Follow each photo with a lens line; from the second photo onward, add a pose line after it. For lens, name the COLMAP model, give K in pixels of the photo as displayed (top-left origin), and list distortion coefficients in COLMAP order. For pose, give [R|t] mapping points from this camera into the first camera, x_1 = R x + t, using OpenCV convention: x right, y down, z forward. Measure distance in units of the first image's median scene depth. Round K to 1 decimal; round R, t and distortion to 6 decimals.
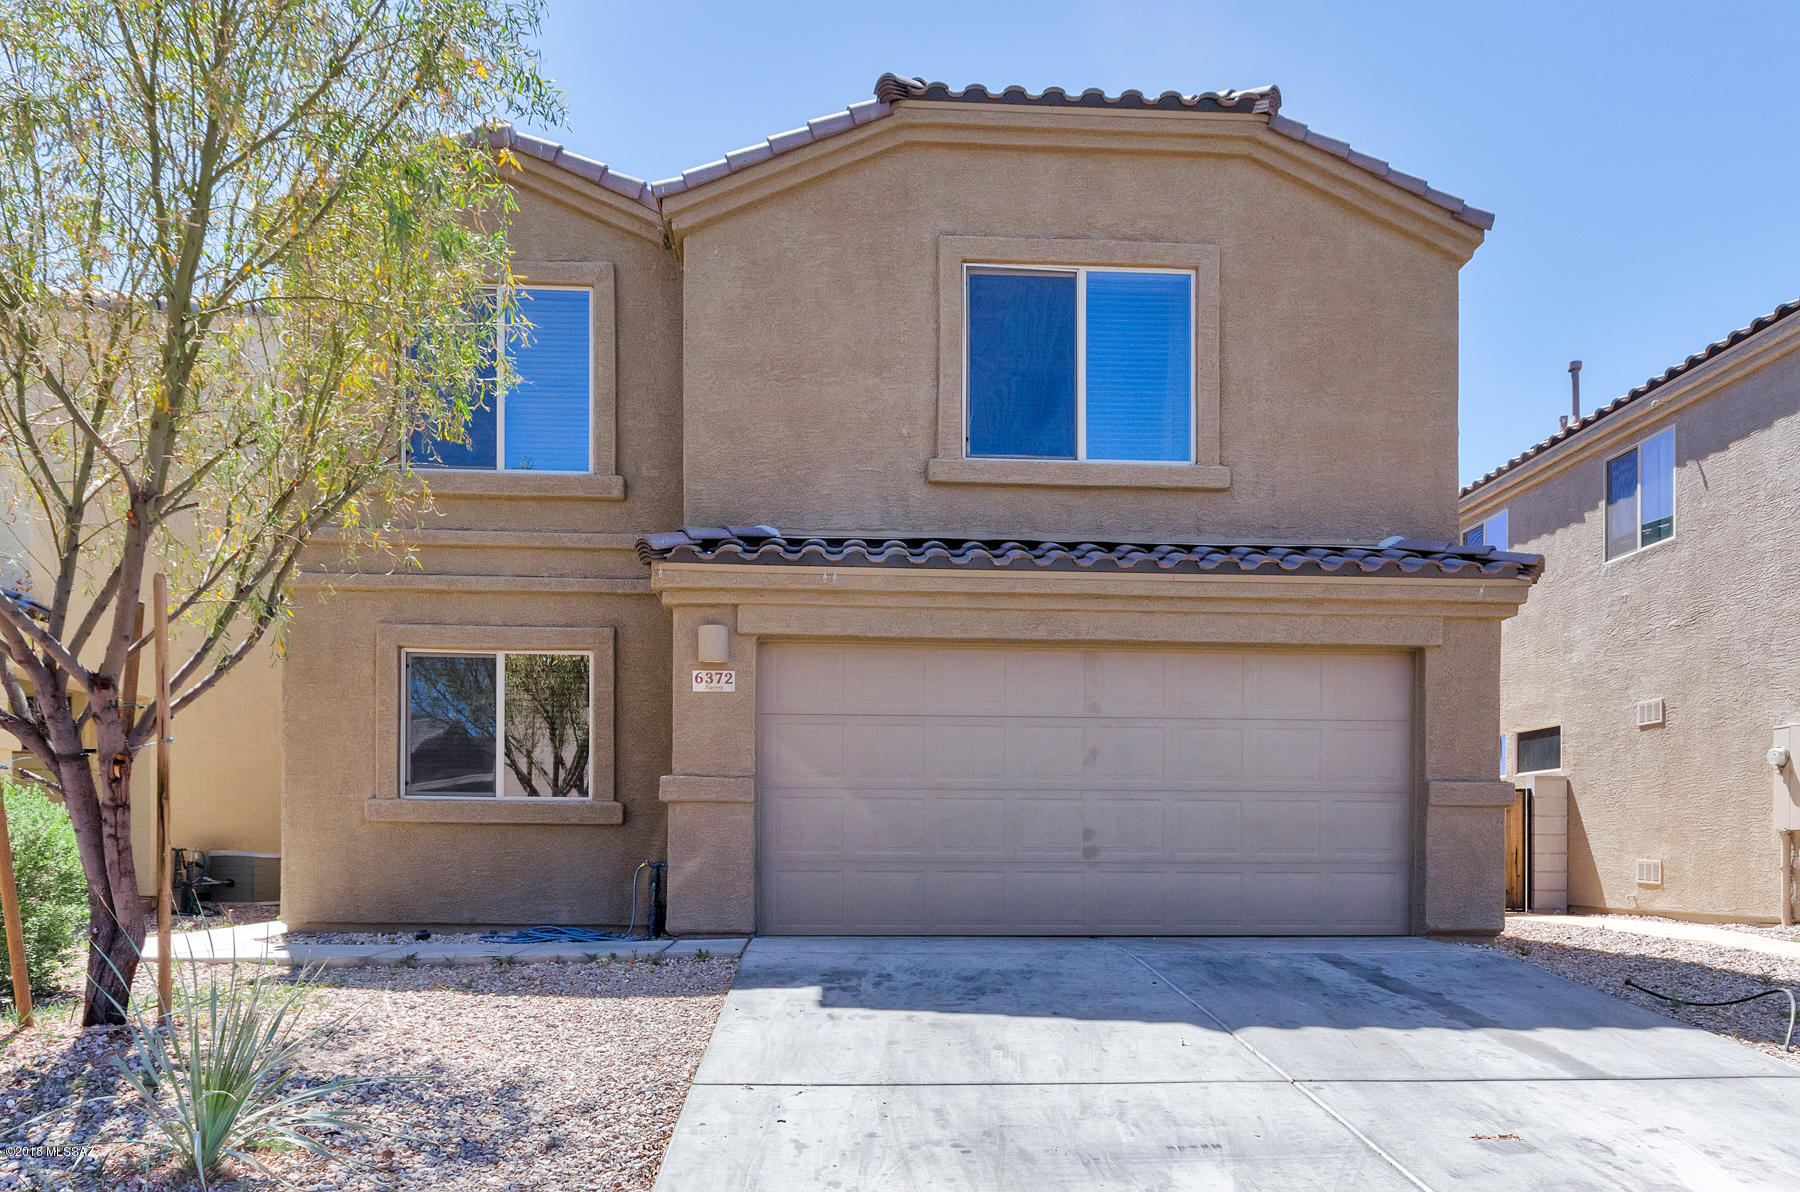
lens RADIAL K [[1259.9, 0, 900.0], [0, 1259.9, 596.0], [0, 0, 1]] dist [-0.002310, 0.000867]
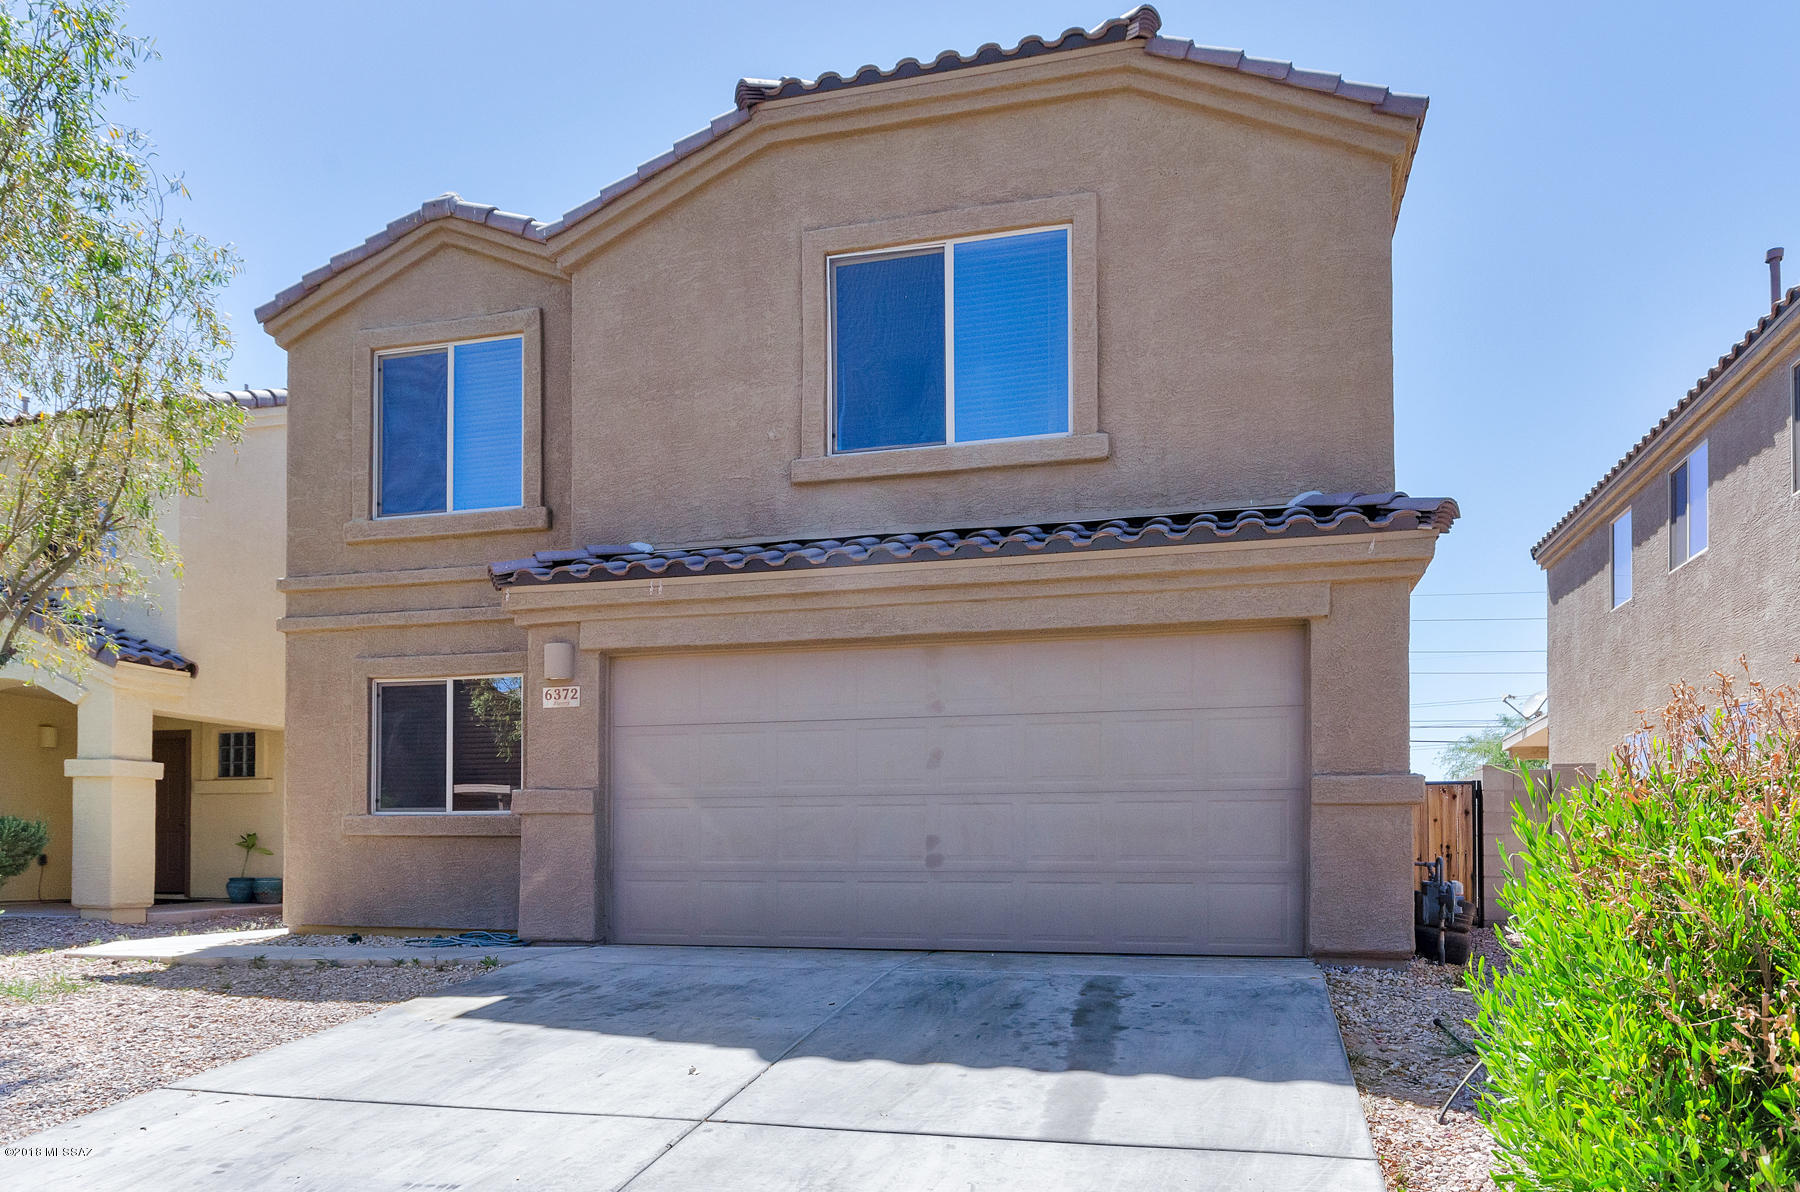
lens RADIAL K [[1233.4, 0, 900.0], [0, 1233.4, 596.0], [0, 0, 1]] dist [-0.000138, -0.000439]
pose [[0.946122, -0.071754, -0.315760, 0.397442], [0.069375, 0.997414, -0.018783, 0.020700], [0.316291, -0.004135, 0.948653, 0.113049]]
